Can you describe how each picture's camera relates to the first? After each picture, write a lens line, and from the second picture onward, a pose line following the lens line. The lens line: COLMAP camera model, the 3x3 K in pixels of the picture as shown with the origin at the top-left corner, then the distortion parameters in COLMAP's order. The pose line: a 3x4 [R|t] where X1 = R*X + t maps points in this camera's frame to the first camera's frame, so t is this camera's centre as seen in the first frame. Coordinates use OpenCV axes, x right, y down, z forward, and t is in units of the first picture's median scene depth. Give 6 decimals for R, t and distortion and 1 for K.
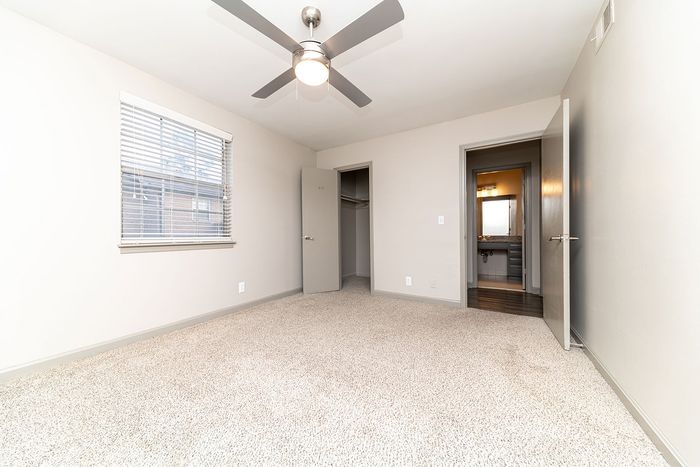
lens RADIAL K [[242.7, 0, 351.2], [0, 242.7, 235.4], [0, 0, 1]] dist [0.002180, 0.000166]
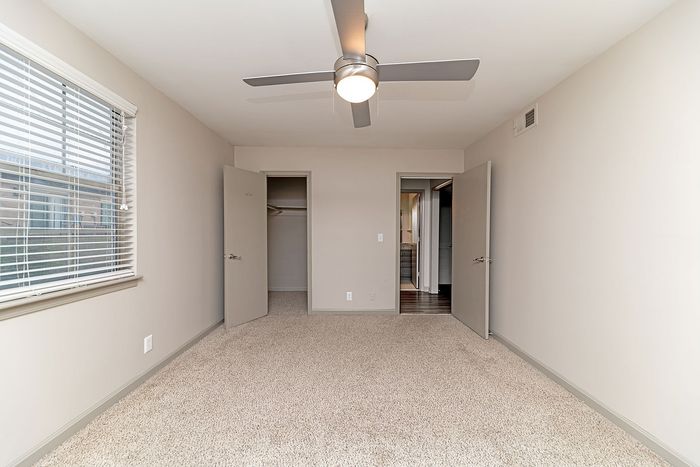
lens RADIAL K [[242.7, 0, 350.7], [0, 242.7, 234.7], [0, 0, 1]] dist [0.002180, 0.000166]
pose [[0.839449, 0.001057, 0.543437, -0.348486], [-0.012197, 0.999783, 0.016896, -0.096893], [-0.543301, -0.020812, 0.839280, 0.161157]]
